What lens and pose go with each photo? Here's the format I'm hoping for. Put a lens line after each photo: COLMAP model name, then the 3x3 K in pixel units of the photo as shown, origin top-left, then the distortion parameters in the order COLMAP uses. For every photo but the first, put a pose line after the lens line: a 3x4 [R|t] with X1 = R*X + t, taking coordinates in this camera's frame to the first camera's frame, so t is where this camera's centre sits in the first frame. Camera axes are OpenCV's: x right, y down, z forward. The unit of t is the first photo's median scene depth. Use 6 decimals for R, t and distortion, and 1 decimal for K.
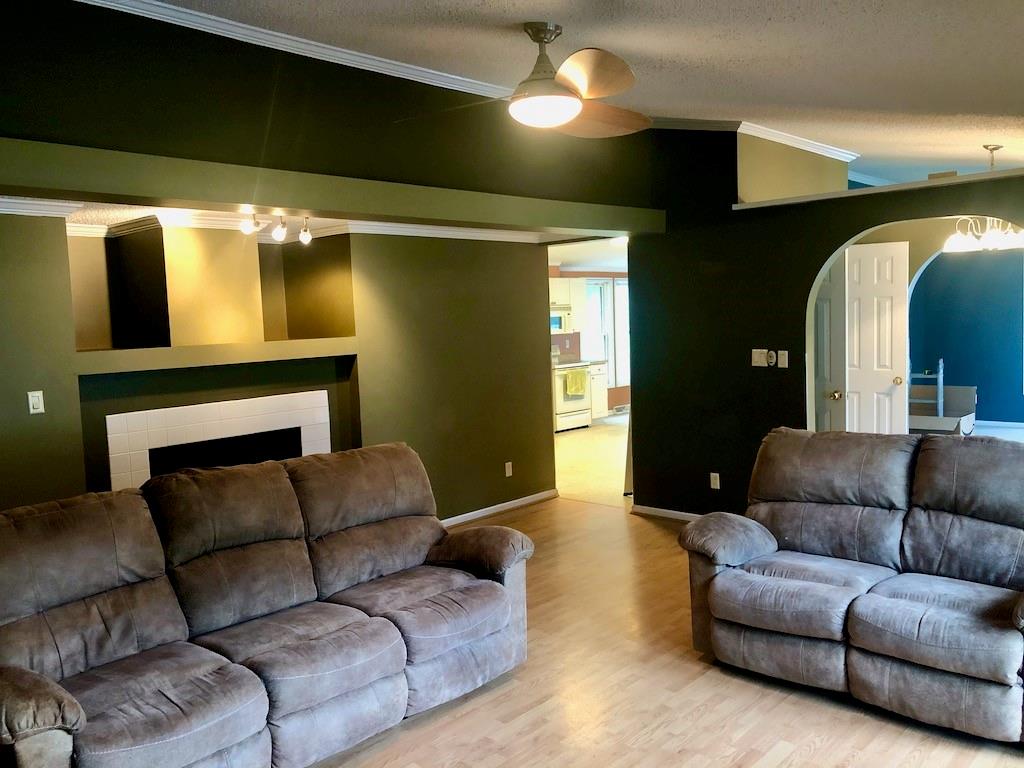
lens RADIAL K [[844.9, 0, 515.3], [0, 844.9, 377.3], [0, 0, 1]] dist [0.029056, 0.002854]
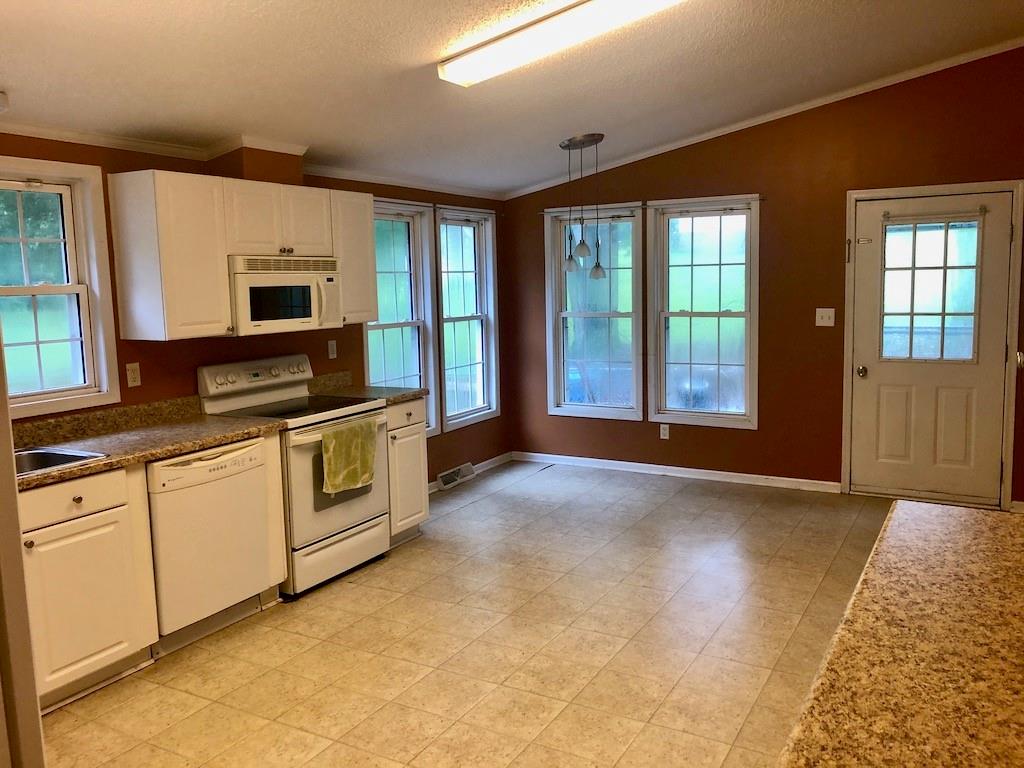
lens RADIAL K [[844.9, 0, 515.3], [0, 844.9, 377.3], [0, 0, 1]] dist [0.029056, 0.002854]
pose [[0.973880, -0.018897, 0.226275, 0.057021], [0.010671, 0.999239, 0.037524, -0.042227], [-0.226812, -0.034130, 0.973340, 0.585042]]
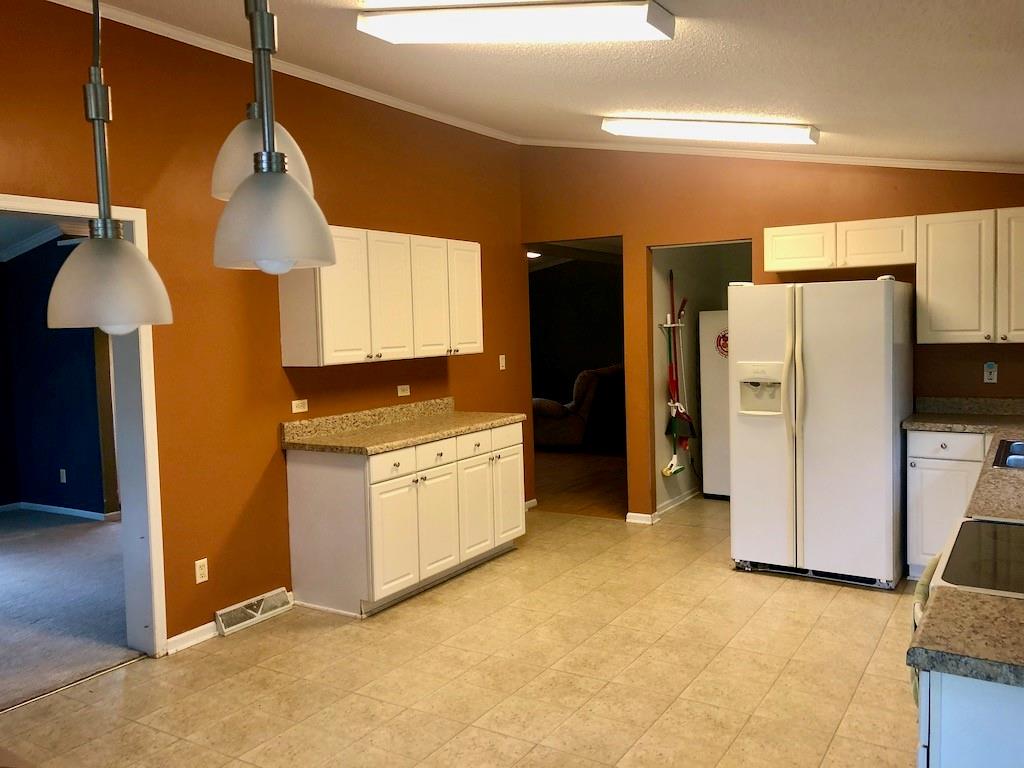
lens RADIAL K [[844.9, 0, 515.3], [0, 844.9, 377.3], [0, 0, 1]] dist [0.029056, 0.002854]
pose [[-0.981088, 0.073343, -0.179129, 0.195878], [0.046667, 0.987761, 0.148833, -0.086757], [0.187852, 0.137658, -0.972503, 1.139667]]
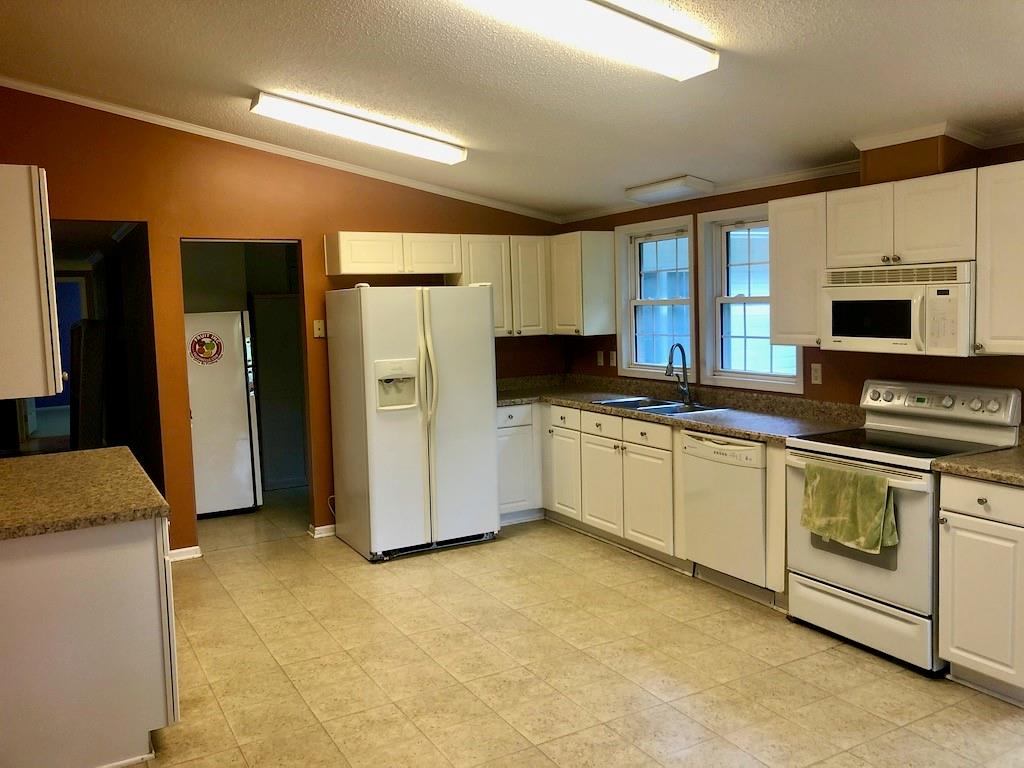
lens RADIAL K [[844.9, 0, 515.3], [0, 844.9, 377.3], [0, 0, 1]] dist [0.029056, 0.002854]
pose [[-0.300383, 0.128269, -0.945155, 0.405093], [-0.034423, 0.988813, 0.145134, -0.083482], [0.953197, 0.076130, -0.292607, 0.942531]]
